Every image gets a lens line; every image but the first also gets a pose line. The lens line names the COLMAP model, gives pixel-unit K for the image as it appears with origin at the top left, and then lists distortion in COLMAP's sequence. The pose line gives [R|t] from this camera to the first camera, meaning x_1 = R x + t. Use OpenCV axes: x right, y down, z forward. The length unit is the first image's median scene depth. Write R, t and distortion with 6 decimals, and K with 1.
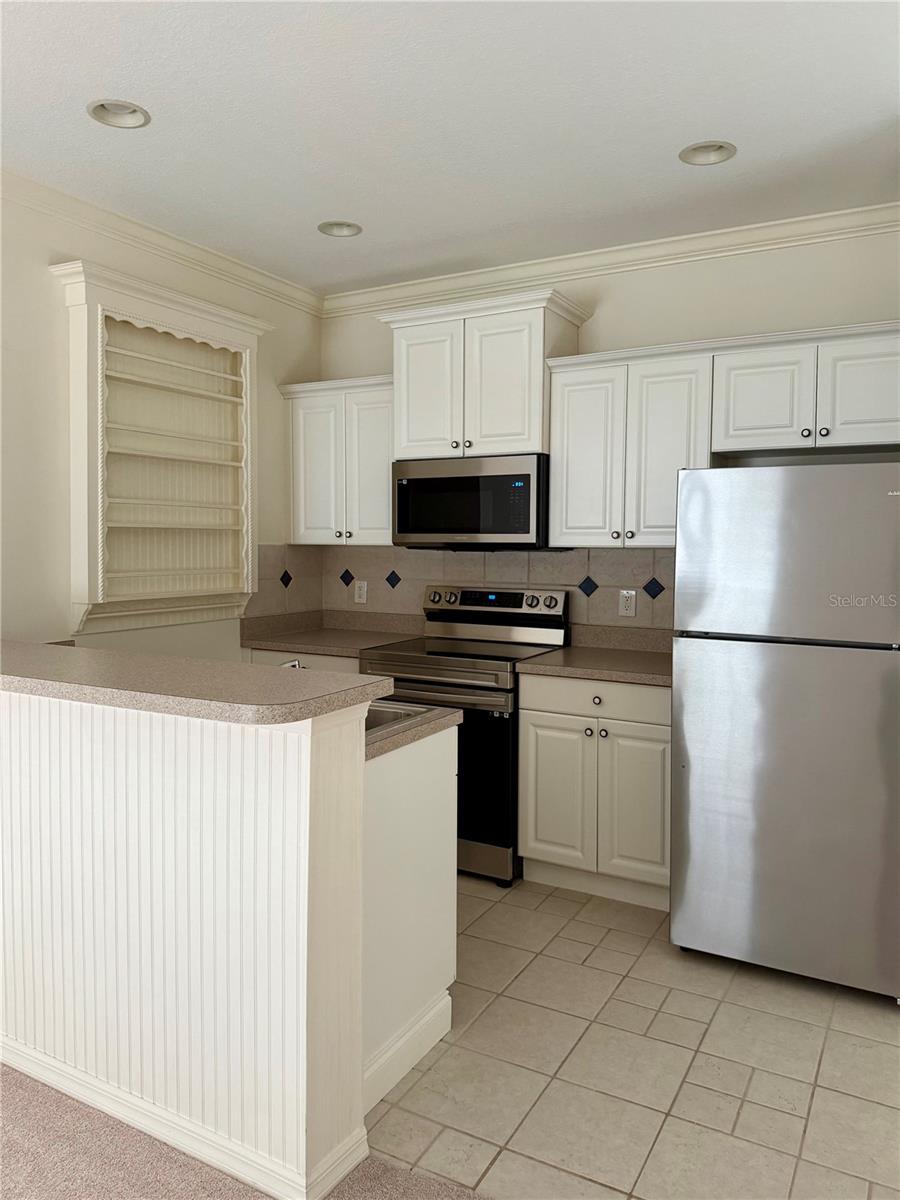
lens RADIAL K [[858.5, 0, 450.0], [0, 858.5, 600.0], [0, 0, 1]] dist [-0.003016, -0.005897]
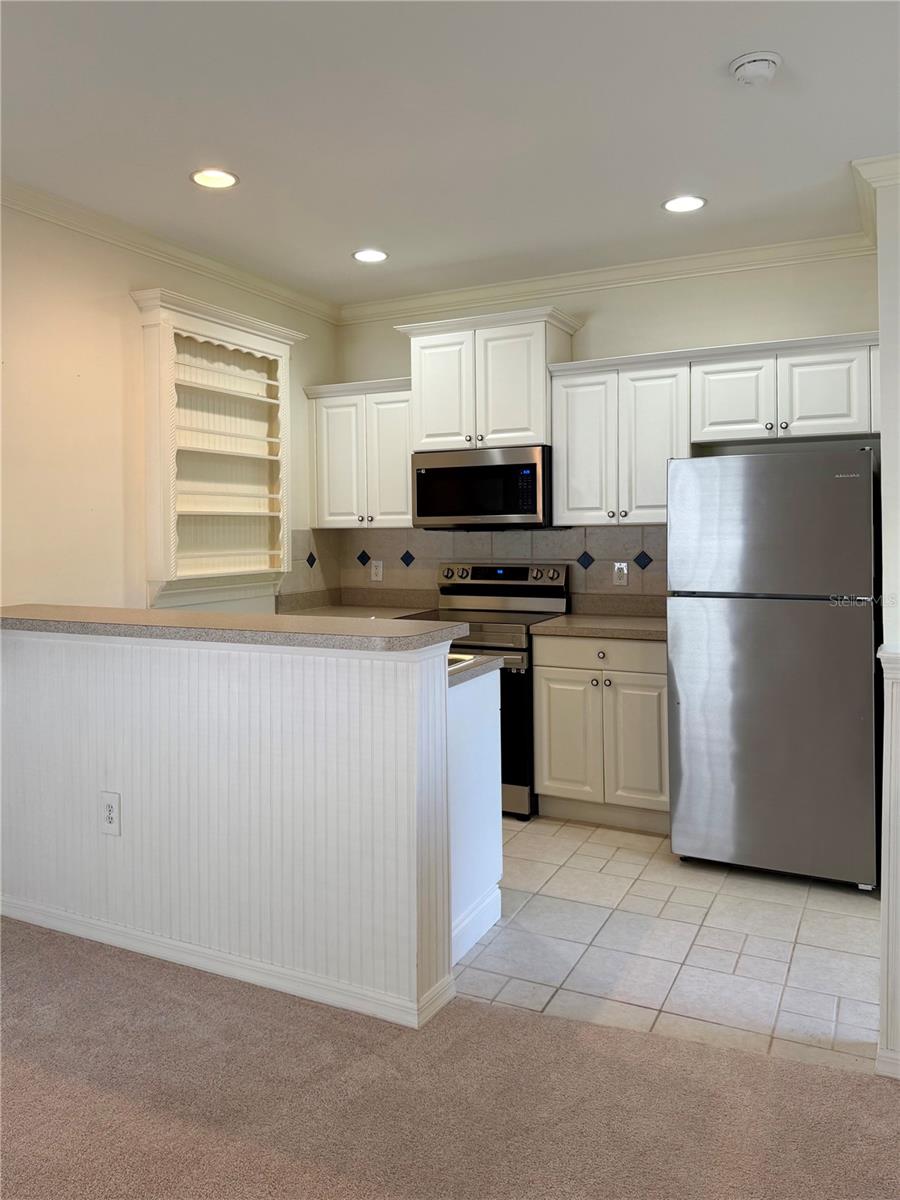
lens RADIAL K [[878.7, 0, 449.1], [0, 878.7, 568.3], [0, 0, 1]] dist [0.003637, 0.003641]
pose [[0.998768, -0.020082, 0.045379, -0.080668], [0.021119, 0.999524, -0.022486, 0.019179], [-0.044906, 0.023417, 0.998717, -0.175962]]
